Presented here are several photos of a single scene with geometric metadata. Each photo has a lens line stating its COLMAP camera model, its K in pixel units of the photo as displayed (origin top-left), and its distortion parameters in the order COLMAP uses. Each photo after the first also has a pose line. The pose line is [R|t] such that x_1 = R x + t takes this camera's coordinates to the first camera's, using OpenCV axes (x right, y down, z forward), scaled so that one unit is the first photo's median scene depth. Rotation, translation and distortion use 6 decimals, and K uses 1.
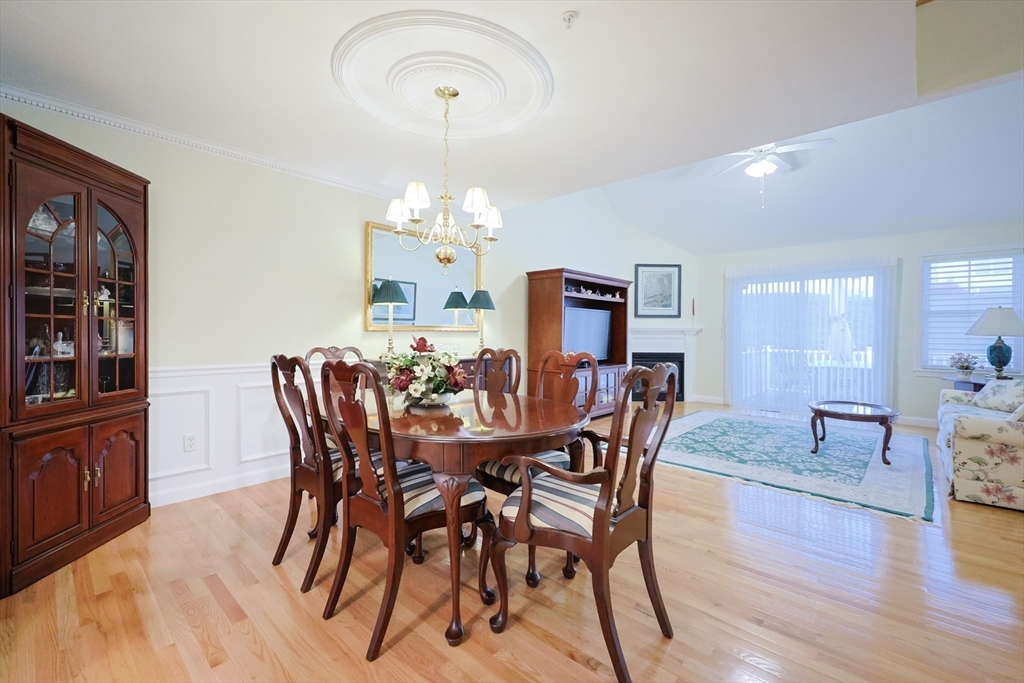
lens RADIAL K [[435.5, 0, 512.1], [0, 435.5, 336.7], [0, 0, 1]] dist [0.000234, 0.000106]
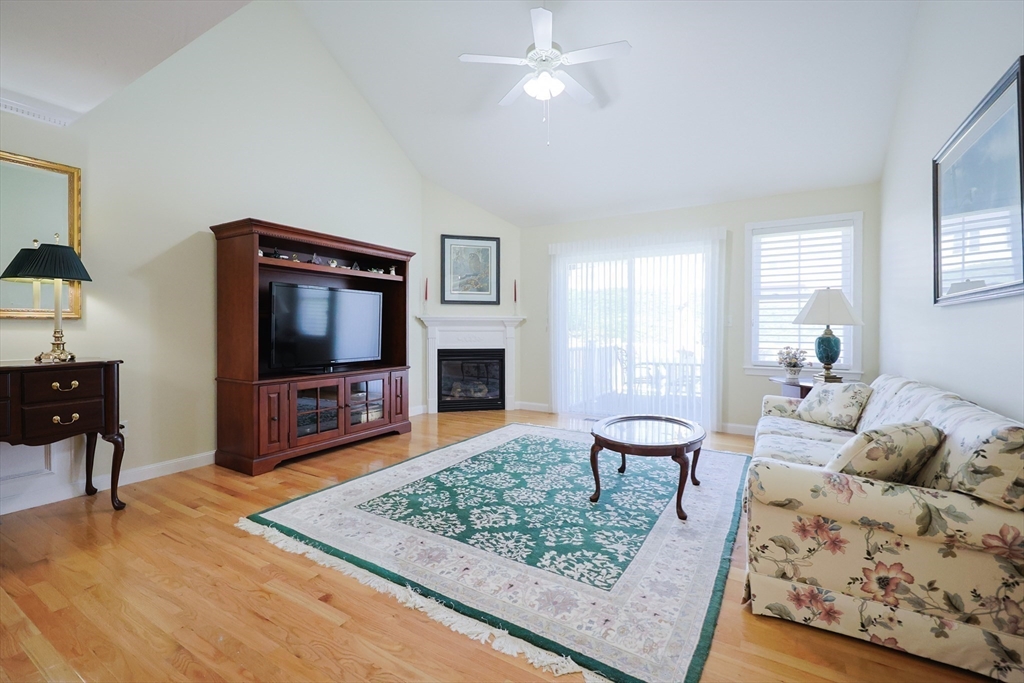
lens RADIAL K [[442.6, 0, 513.8], [0, 442.6, 332.1], [0, 0, 1]] dist [-0.001303, -0.000588]
pose [[0.978463, -0.005408, 0.206350, 0.380961], [0.004930, 0.999984, 0.002830, 0.006429], [-0.206362, -0.001752, 0.978474, 0.320554]]
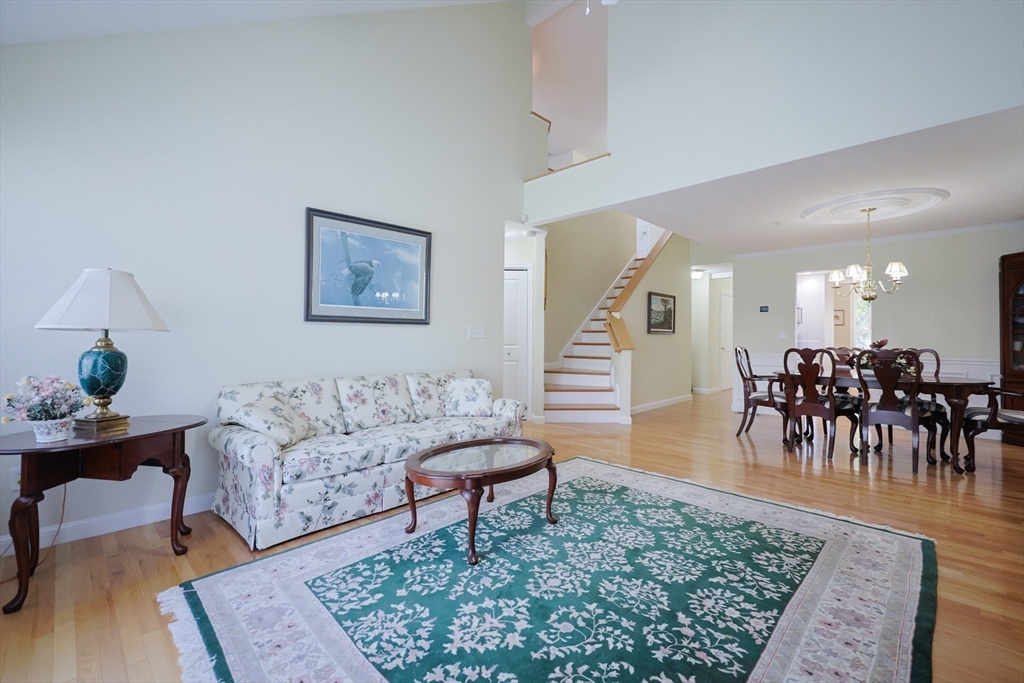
lens RADIAL K [[442.6, 0, 513.8], [0, 442.6, 332.1], [0, 0, 1]] dist [-0.001303, -0.000588]
pose [[-0.999649, -0.008489, 0.025115, 0.643336], [-0.008677, 0.999935, -0.007408, -0.001797], [-0.025050, -0.007624, -0.999657, 1.434319]]
